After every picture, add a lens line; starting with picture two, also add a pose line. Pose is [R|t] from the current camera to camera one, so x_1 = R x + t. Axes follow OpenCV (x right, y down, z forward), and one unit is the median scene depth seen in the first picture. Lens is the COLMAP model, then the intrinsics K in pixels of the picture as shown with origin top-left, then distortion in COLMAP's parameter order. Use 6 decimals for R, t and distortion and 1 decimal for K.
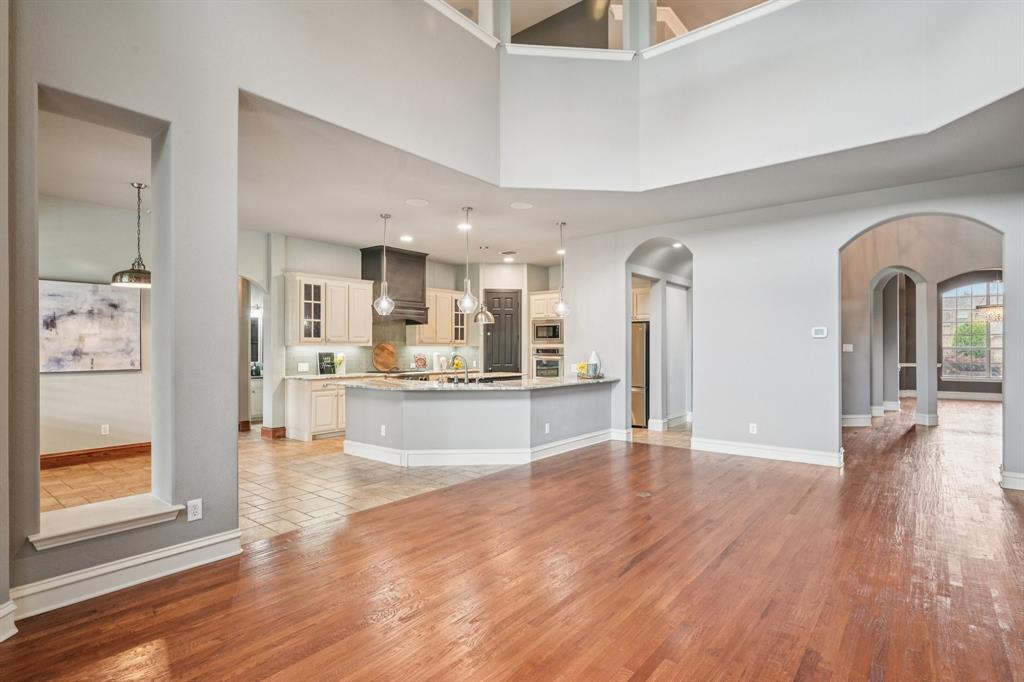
lens RADIAL K [[516.9, 0, 514.7], [0, 516.9, 343.8], [0, 0, 1]] dist [-0.002248, 0.000303]
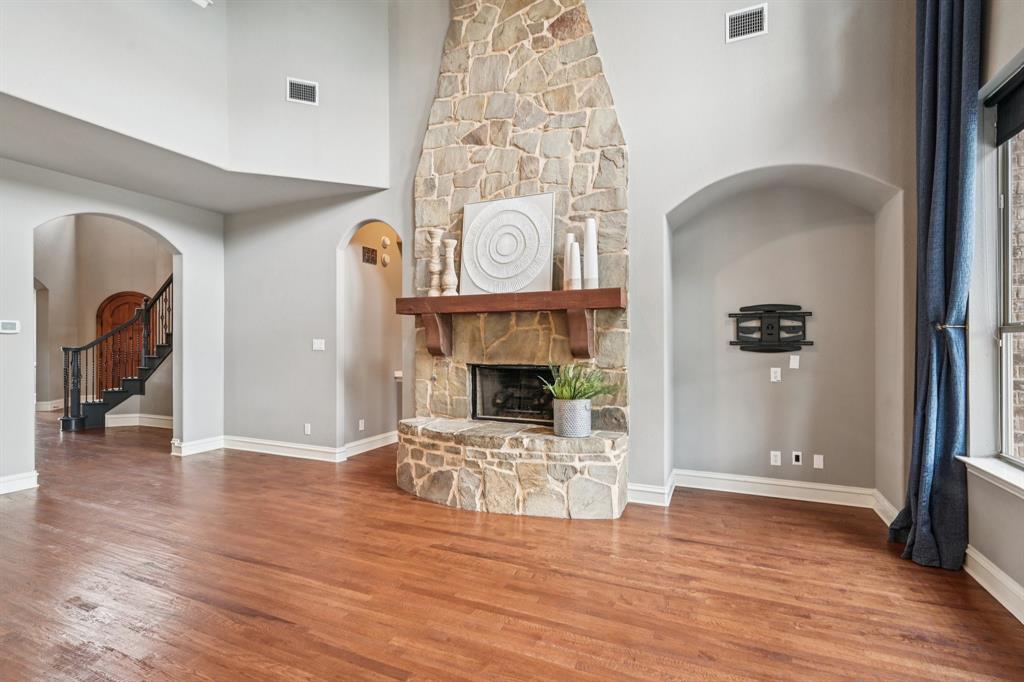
lens RADIAL K [[466.3, 0, 517.2], [0, 466.3, 343.3], [0, 0, 1]] dist [-0.000205, -0.000170]
pose [[-0.264339, 0.001612, 0.964428, -0.226932], [-0.004514, 0.999986, -0.002908, 0.001471], [-0.964419, -0.005122, -0.264328, 0.315543]]
